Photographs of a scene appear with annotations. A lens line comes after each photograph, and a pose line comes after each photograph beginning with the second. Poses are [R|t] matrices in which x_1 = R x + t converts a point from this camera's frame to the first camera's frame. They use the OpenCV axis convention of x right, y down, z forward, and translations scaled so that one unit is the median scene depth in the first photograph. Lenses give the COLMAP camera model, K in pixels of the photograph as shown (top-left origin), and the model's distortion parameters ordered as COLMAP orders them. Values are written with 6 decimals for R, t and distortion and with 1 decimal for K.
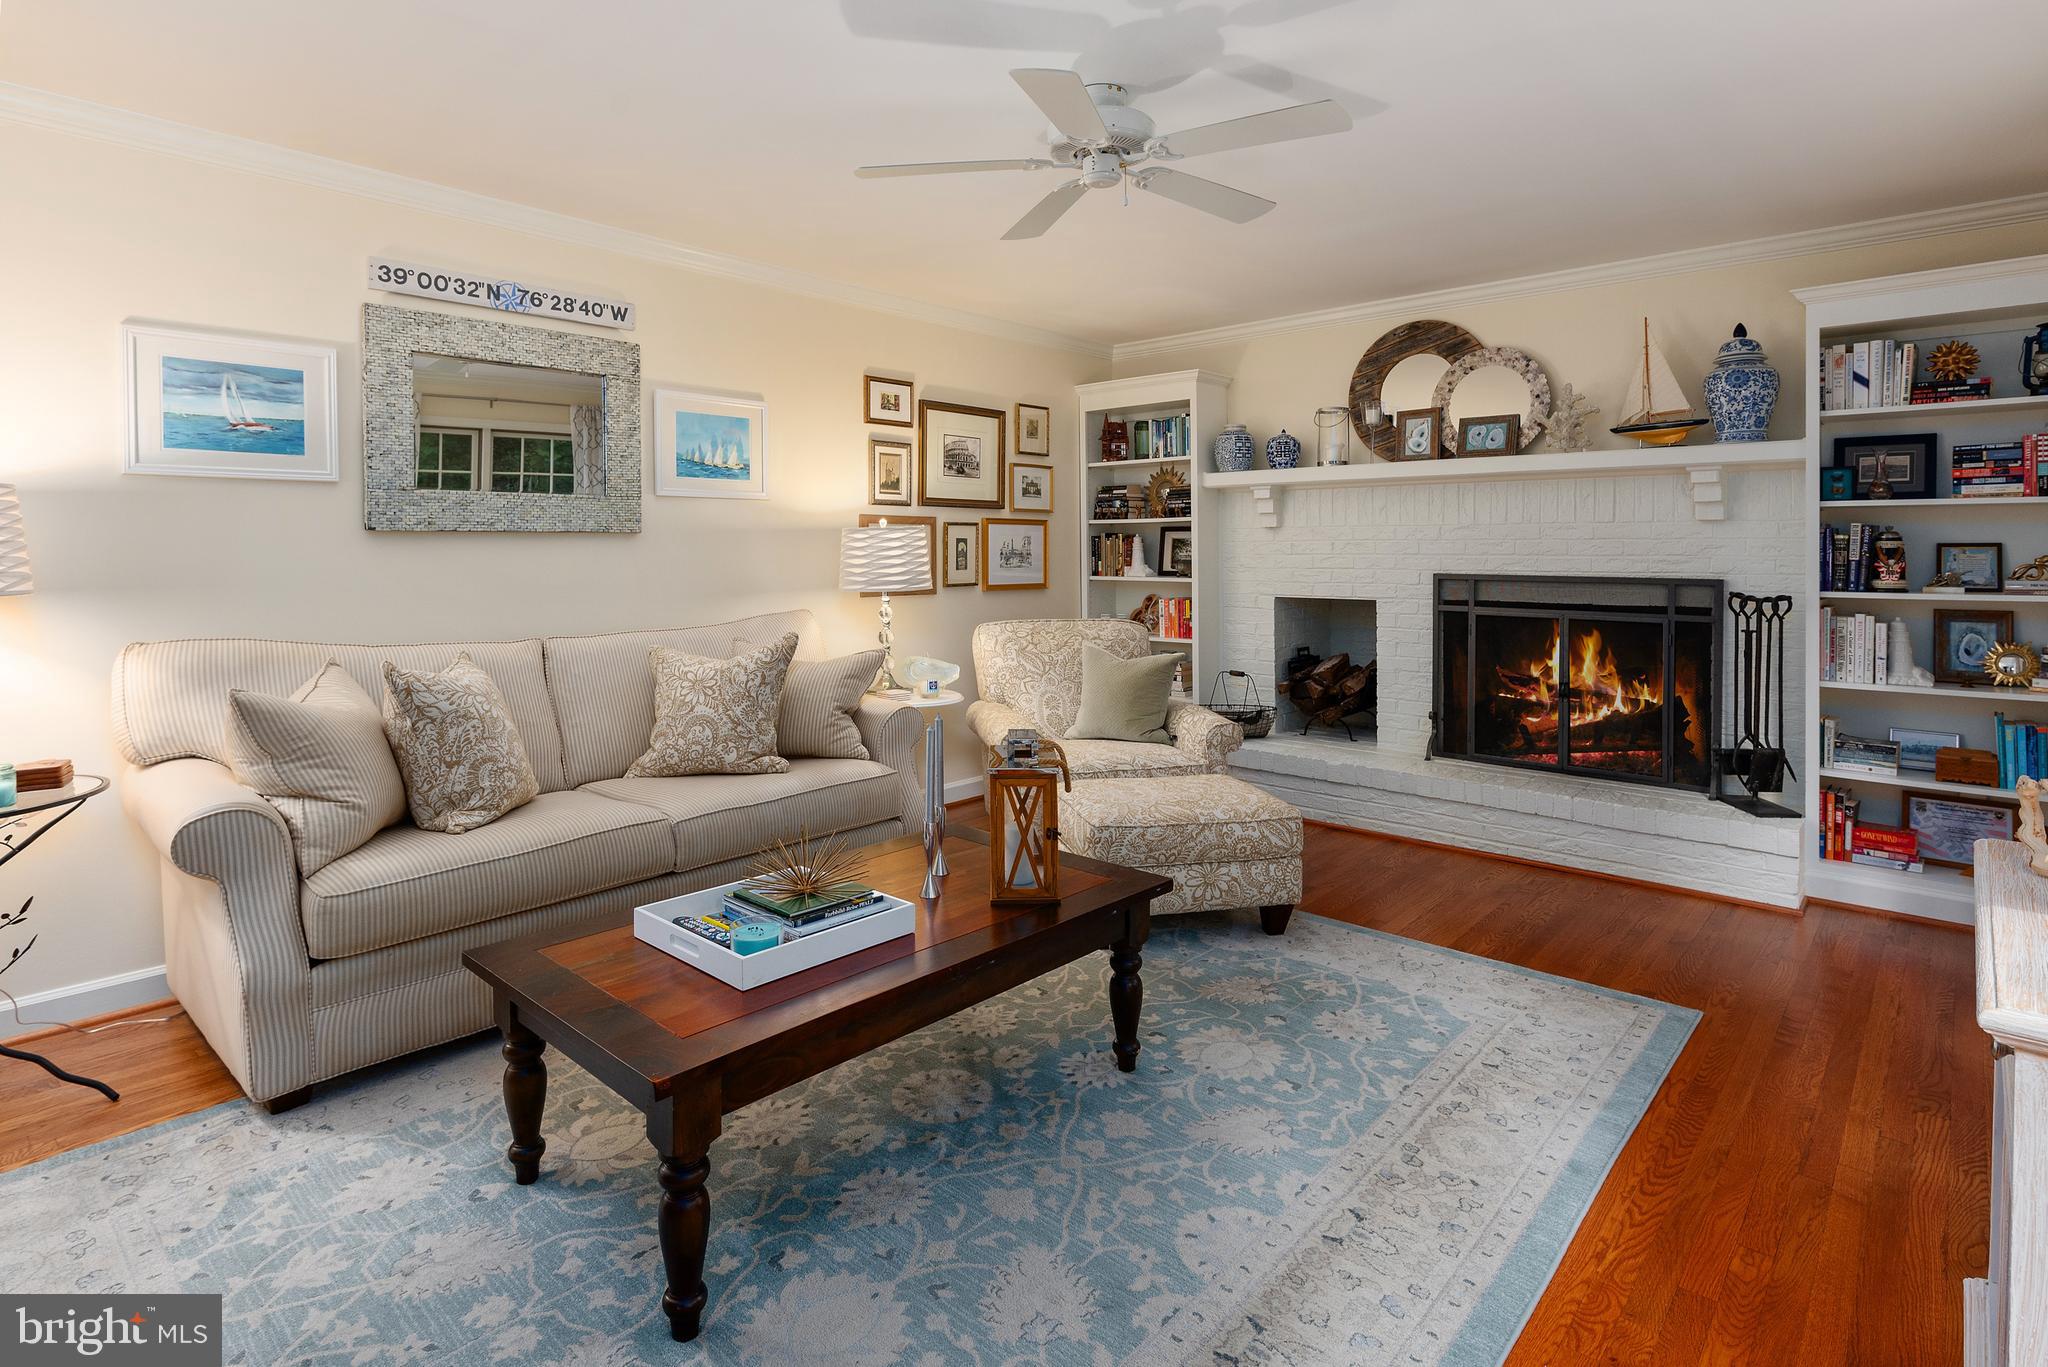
lens RADIAL K [[1063.4, 0, 1017.1], [0, 1063.4, 539.5], [0, 0, 1]] dist [-0.001831, -0.001435]
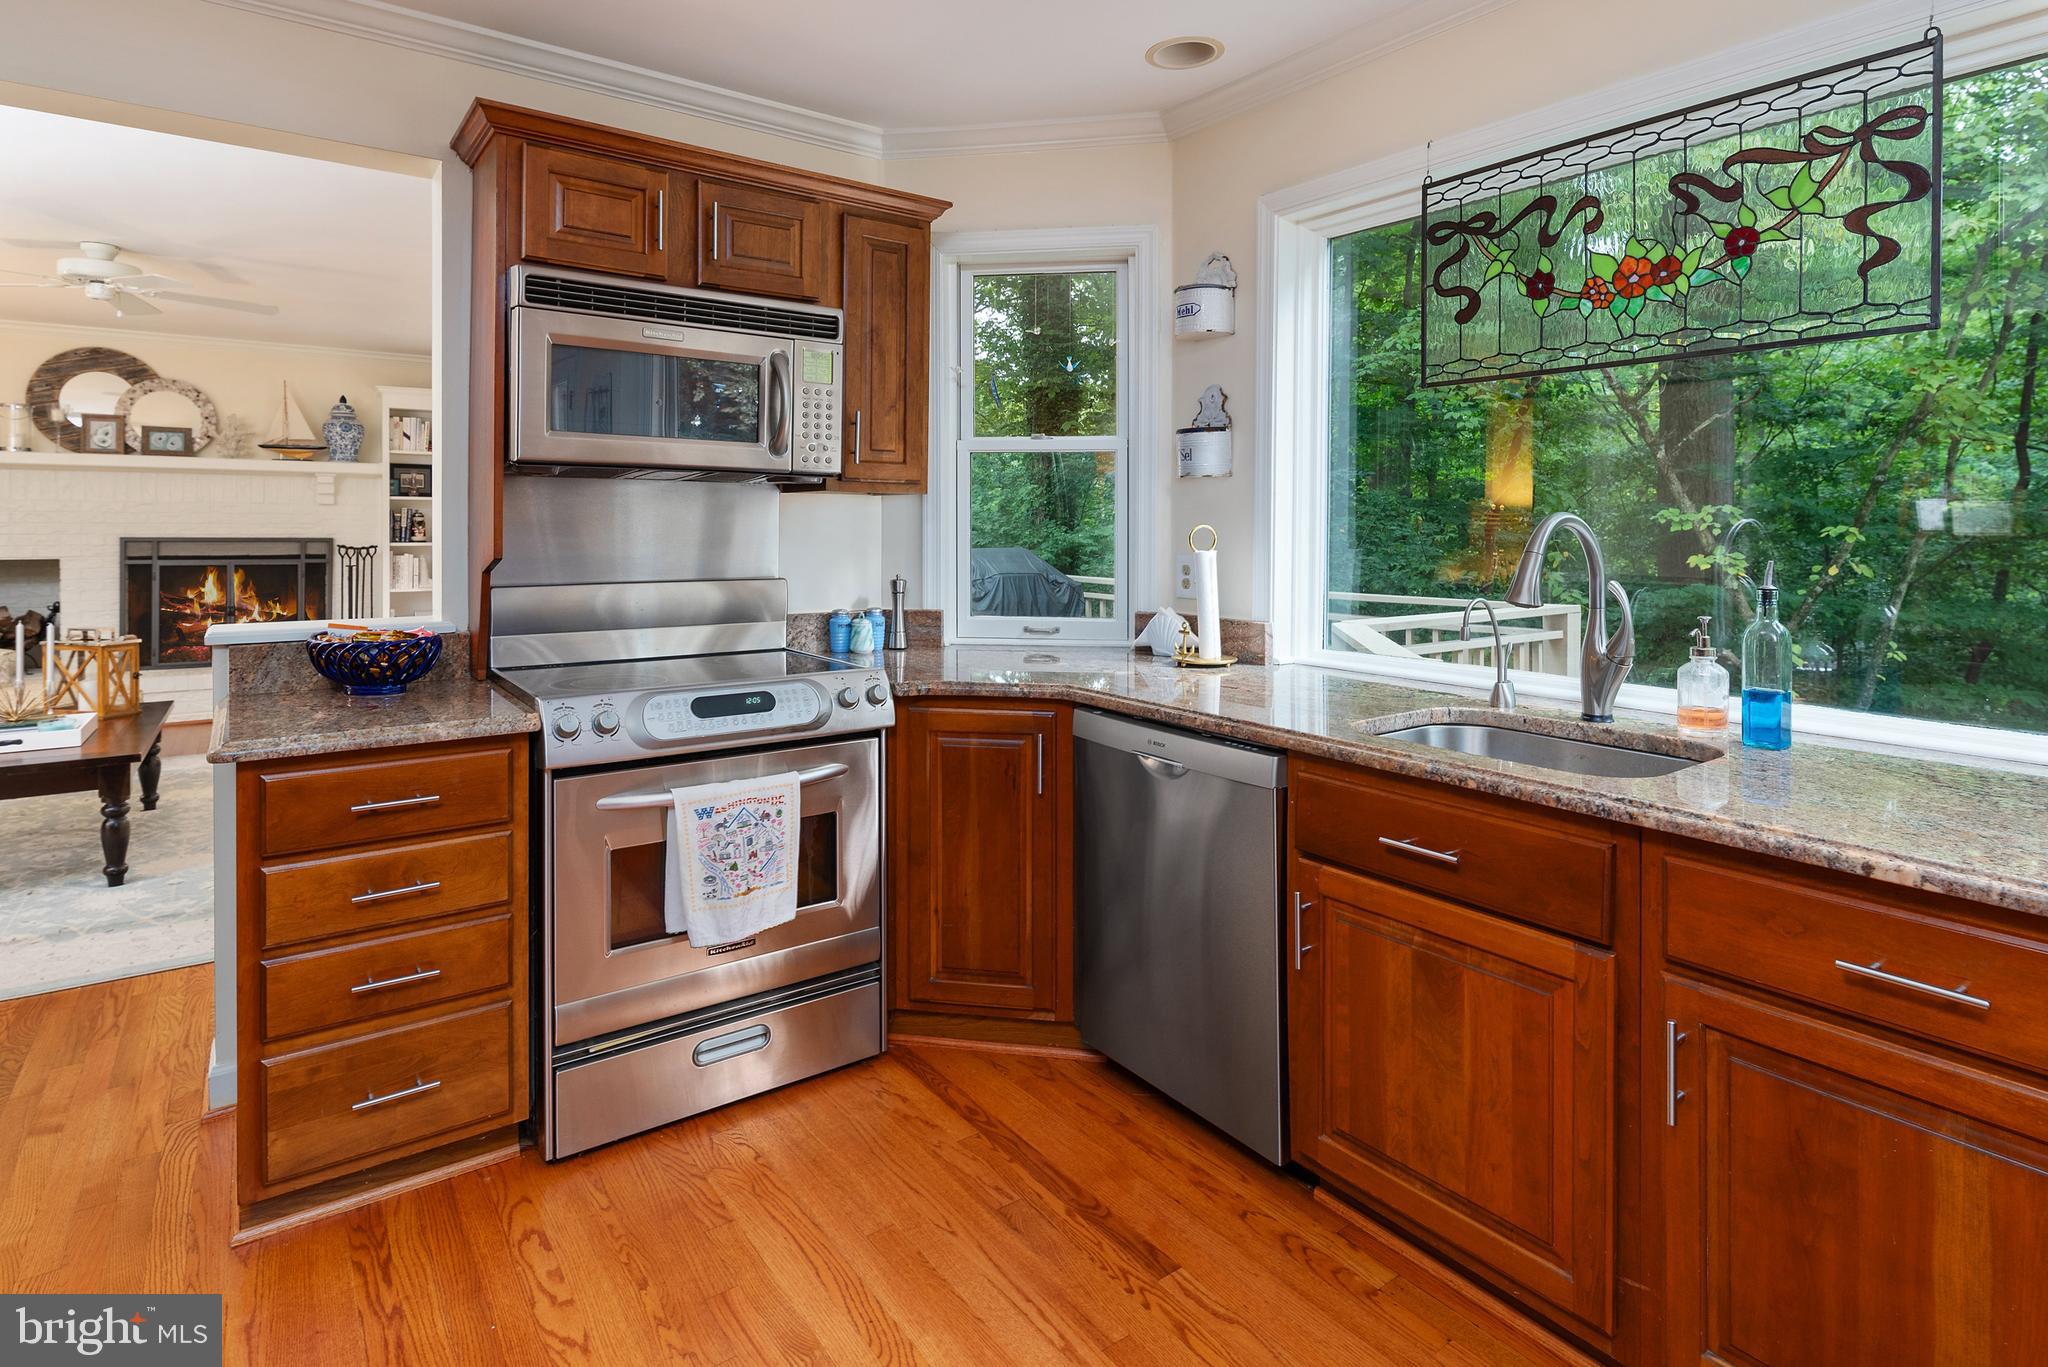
lens RADIAL K [[1063.4, 0, 1022.6], [0, 1063.4, 533.8], [0, 0, 1]] dist [-0.001831, -0.001435]
pose [[0.206011, -0.006742, 0.978526, -0.724539], [-0.015478, 0.999829, 0.010148, -0.004370], [-0.978427, -0.017236, 0.205871, -0.428928]]
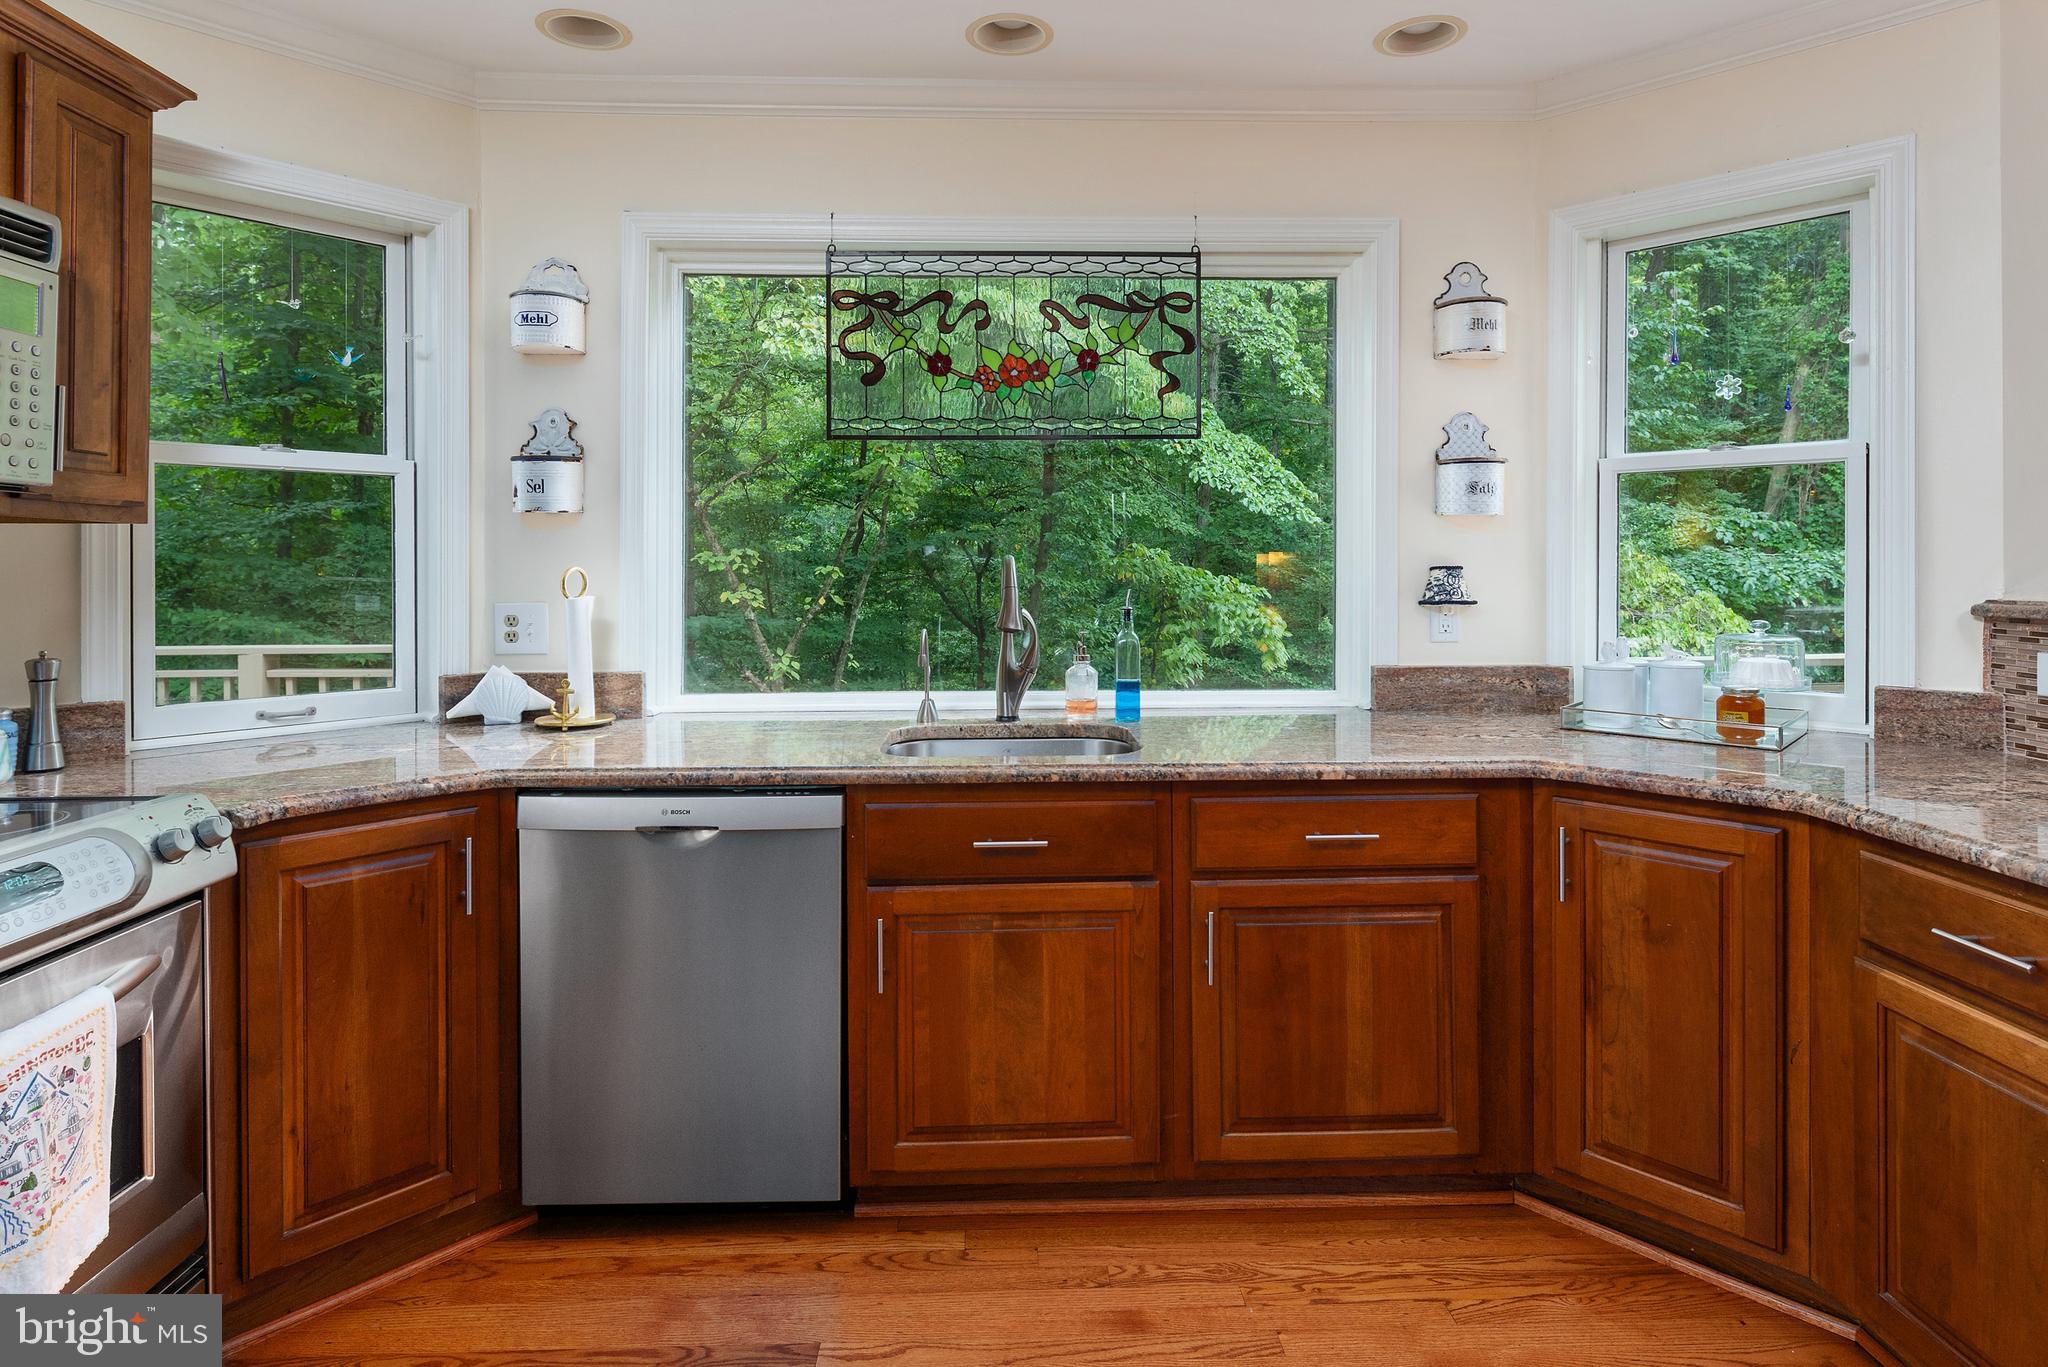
lens RADIAL K [[1063.4, 0, 1038.3], [0, 1063.4, 566.5], [0, 0, 1]] dist [-0.001831, -0.001435]
pose [[-0.697395, 0.003190, 0.716680, -0.658025], [-0.004045, 0.999957, -0.008388, -0.002057], [-0.716675, -0.008748, -0.697352, -0.214535]]
